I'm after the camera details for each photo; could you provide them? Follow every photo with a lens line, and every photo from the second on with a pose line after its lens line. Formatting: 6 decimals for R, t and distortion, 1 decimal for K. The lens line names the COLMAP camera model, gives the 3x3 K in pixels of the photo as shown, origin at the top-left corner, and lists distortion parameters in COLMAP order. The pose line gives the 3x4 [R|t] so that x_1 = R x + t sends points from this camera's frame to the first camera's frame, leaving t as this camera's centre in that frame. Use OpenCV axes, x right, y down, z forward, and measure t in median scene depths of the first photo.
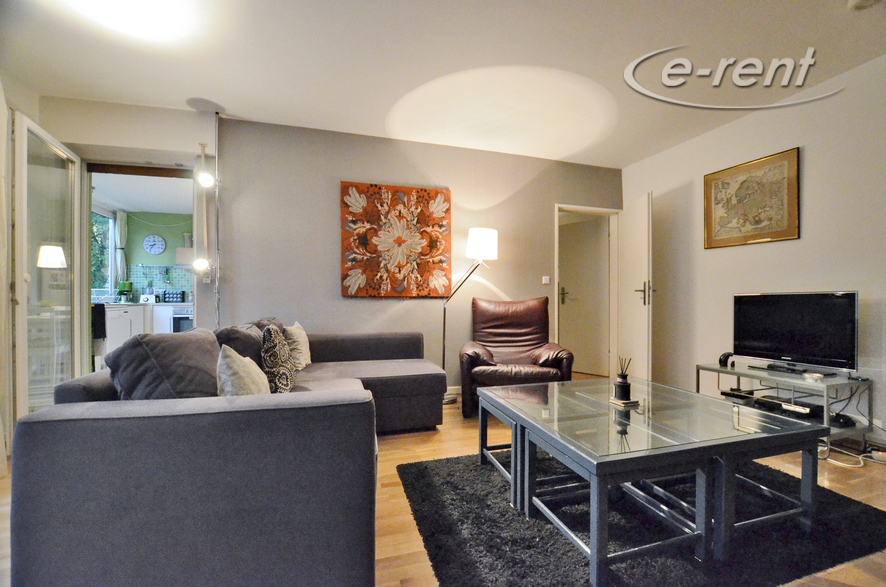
lens RADIAL K [[388.1, 0, 457.8], [0, 388.1, 301.5], [0, 0, 1]] dist [-0.032947, 0.005603]
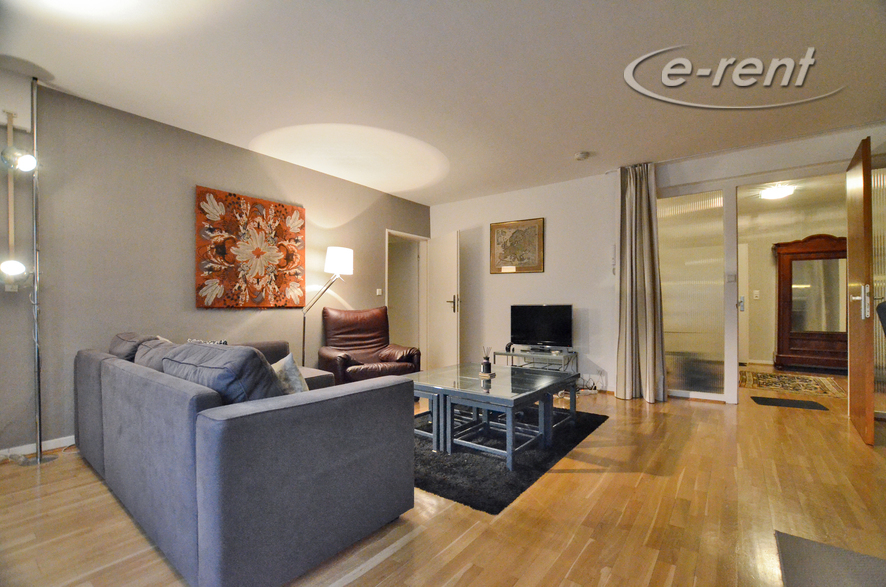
lens RADIAL K [[388.1, 0, 459.1], [0, 388.1, 301.1], [0, 0, 1]] dist [-0.032947, 0.005603]
pose [[0.806917, 0.003666, 0.590653, -0.326167], [0.003978, 0.999924, -0.011640, -0.014863], [-0.590651, 0.011742, 0.806842, -0.128341]]
